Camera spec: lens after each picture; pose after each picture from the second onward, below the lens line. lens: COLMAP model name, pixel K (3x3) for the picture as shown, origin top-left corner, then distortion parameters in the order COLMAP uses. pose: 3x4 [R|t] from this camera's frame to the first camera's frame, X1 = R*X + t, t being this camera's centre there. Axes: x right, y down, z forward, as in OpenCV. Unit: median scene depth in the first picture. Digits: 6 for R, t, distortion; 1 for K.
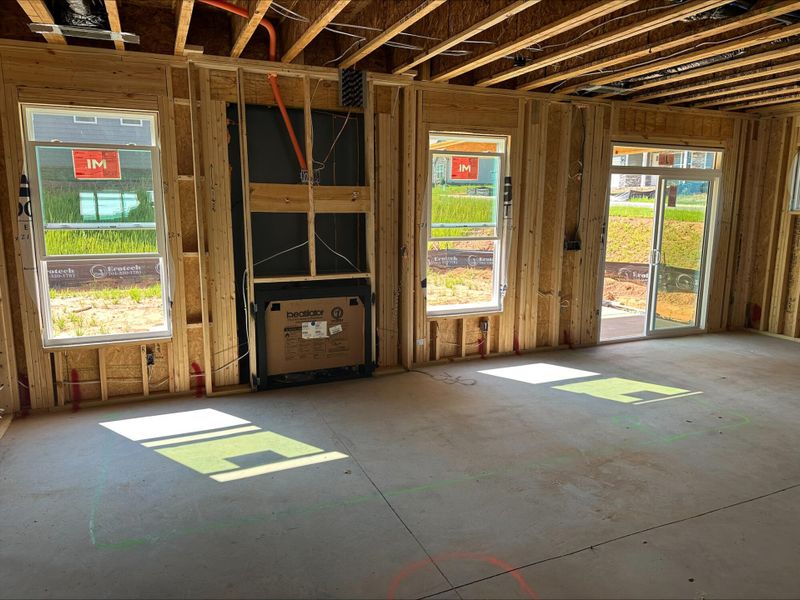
lens RADIAL K [[550.9, 0, 393.9], [0, 550.9, 297.9], [0, 0, 1]] dist [0.042033, -0.066166]
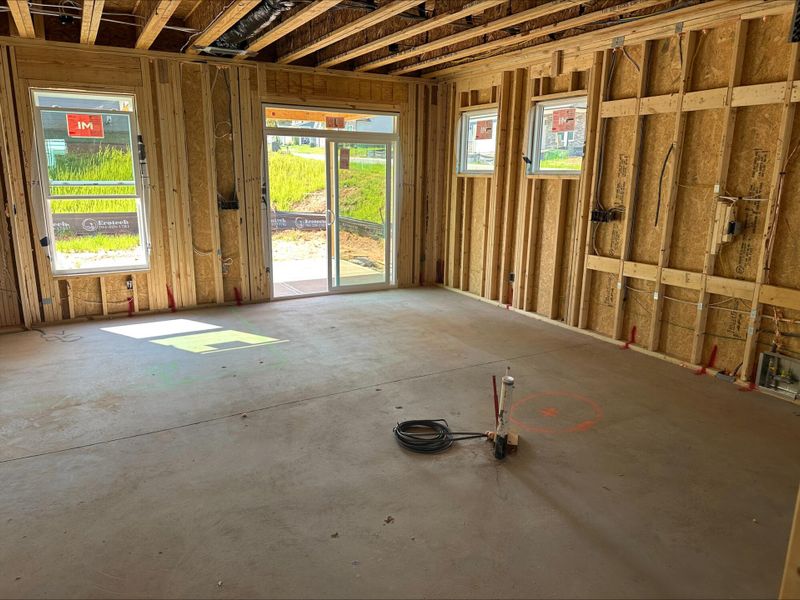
lens RADIAL K [[550.9, 0, 398.3], [0, 550.9, 297.7], [0, 0, 1]] dist [0.042033, -0.066166]
pose [[0.991786, -0.020531, 0.126247, 0.548901], [0.012512, 0.997872, 0.063986, 0.017107], [-0.127292, -0.061880, 0.989933, -0.077962]]
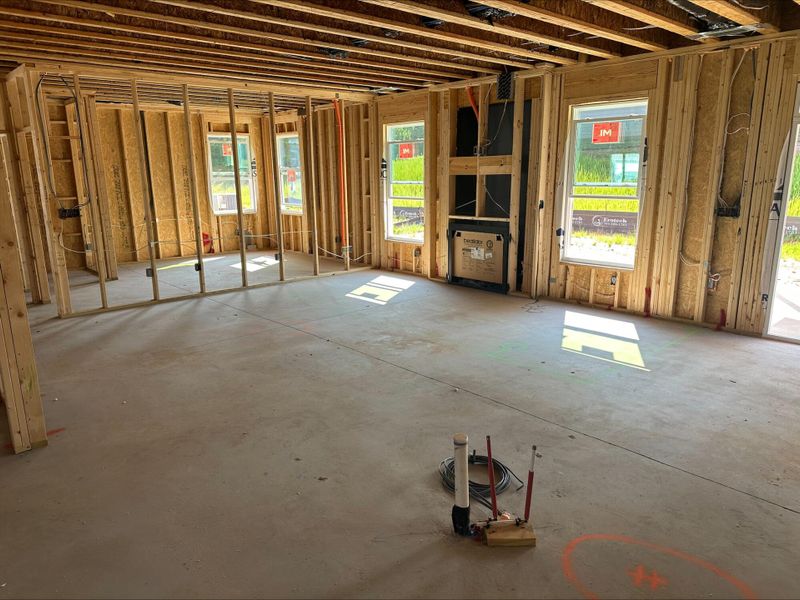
lens RADIAL K [[550.9, 0, 397.8], [0, 550.9, 302.7], [0, 0, 1]] dist [0.042033, -0.066166]
pose [[0.330319, 0.209521, -0.920321, 1.075390], [-0.140084, 0.975135, 0.171721, -0.034748], [0.933416, 0.072200, 0.351456, 0.239604]]
